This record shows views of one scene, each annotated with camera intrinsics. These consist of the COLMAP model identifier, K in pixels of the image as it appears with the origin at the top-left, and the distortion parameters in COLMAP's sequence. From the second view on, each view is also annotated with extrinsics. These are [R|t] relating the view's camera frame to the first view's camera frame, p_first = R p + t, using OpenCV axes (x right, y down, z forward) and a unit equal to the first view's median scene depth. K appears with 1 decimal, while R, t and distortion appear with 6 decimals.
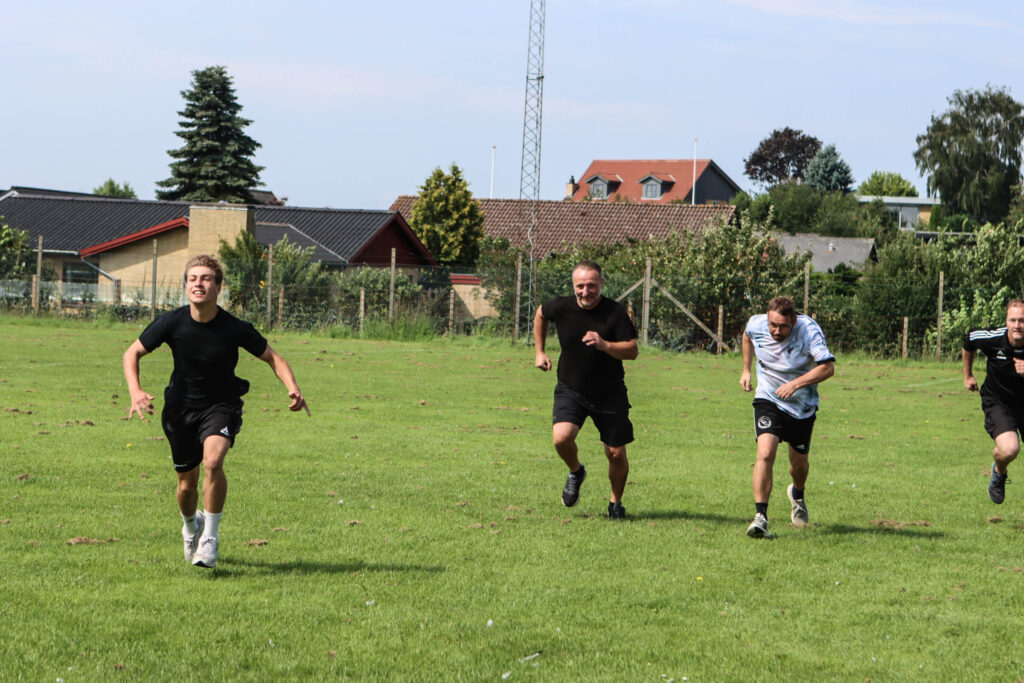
lens RADIAL K [[2731.6, 0, 506.2], [0, 2731.6, 346.1], [0, 0, 1]] dist [0.144198, 0.000000]
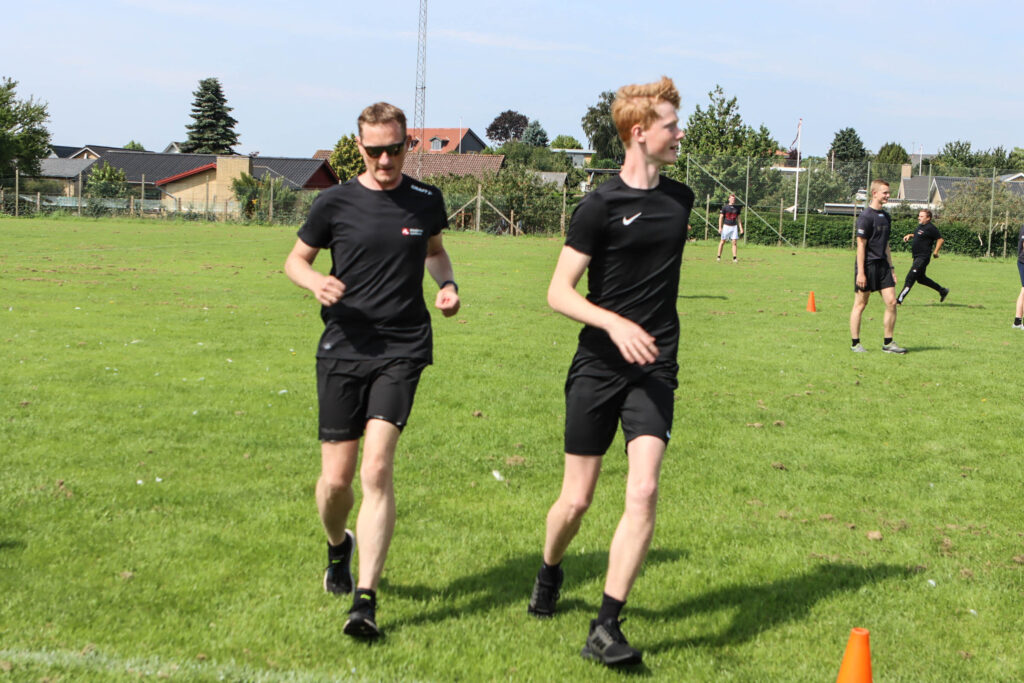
lens RADIAL K [[1542.7, 0, 519.7], [0, 1542.7, 343.2], [0, 0, 1]] dist [-0.052596, 0.000000]
pose [[0.993119, -0.015128, 0.116126, -0.035909], [0.006788, 0.997390, 0.071879, 0.000036], [-0.116911, -0.070596, 0.990630, -0.042536]]
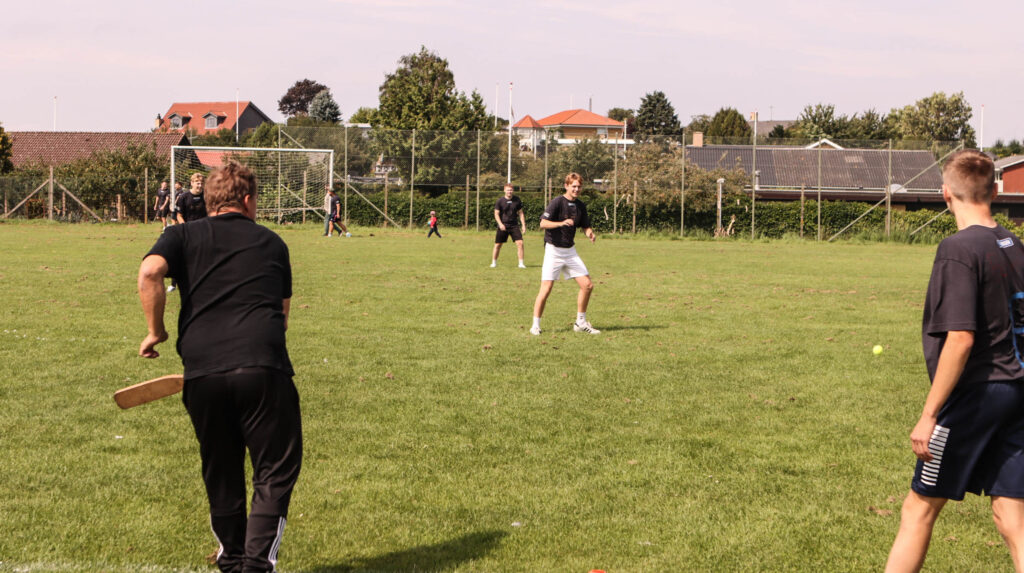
lens RADIAL K [[1856.3, 0, 511.0], [0, 1856.3, 286.5], [0, 0, 1]] dist [-0.017149, 0.000000]
pose [[0.983680, -0.036466, 0.176192, 0.100693], [0.030705, 0.998904, 0.035314, 0.007141], [-0.177287, -0.029328, 0.983722, -0.119390]]
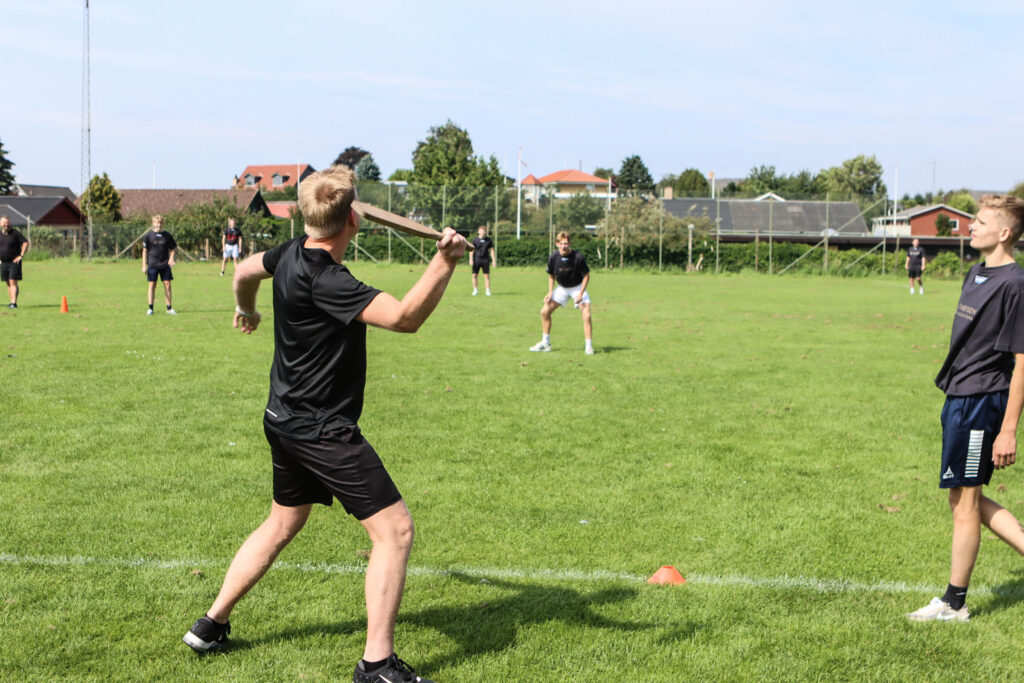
lens RADIAL K [[1479.7, 0, 516.3], [0, 1479.7, 336.8], [0, 0, 1]] dist [-0.058500, 0.000000]
pose [[0.983507, -0.041913, 0.175944, 0.097943], [0.033138, 0.998070, 0.052520, 0.006828], [-0.177806, -0.045824, 0.982998, -0.110878]]
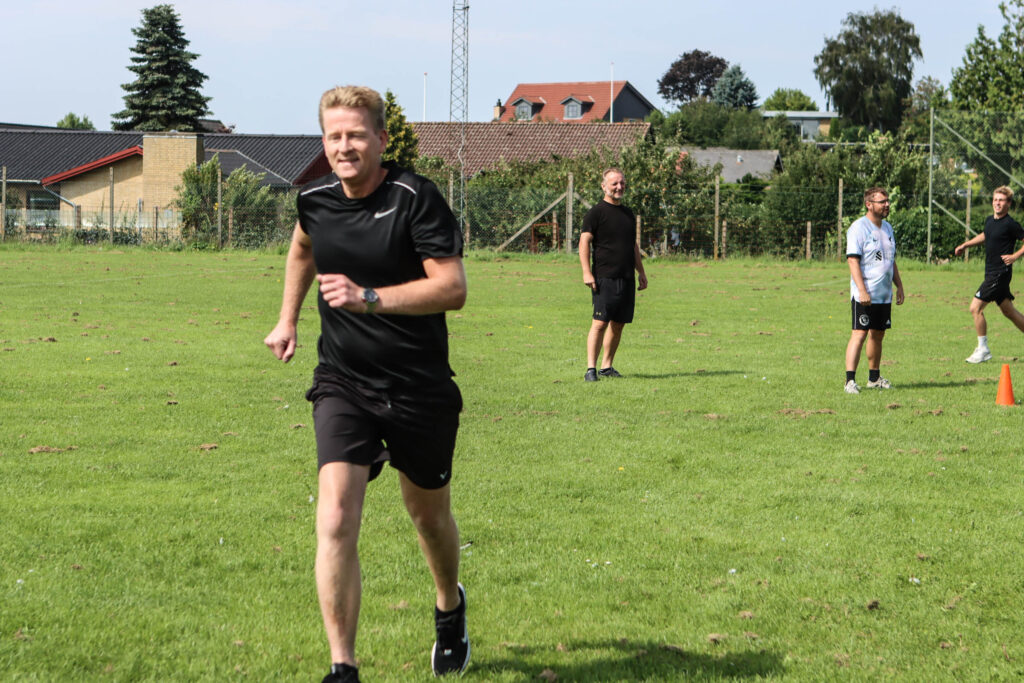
lens RADIAL K [[2523.0, 0, 510.5], [0, 2523.0, 337.0], [0, 0, 1]] dist [0.086963, 0.000000]
pose [[0.999294, -0.027005, 0.026121, 0.000454], [0.026172, 0.999153, 0.031741, 0.000128], [-0.026956, -0.031035, 0.999155, 0.002287]]
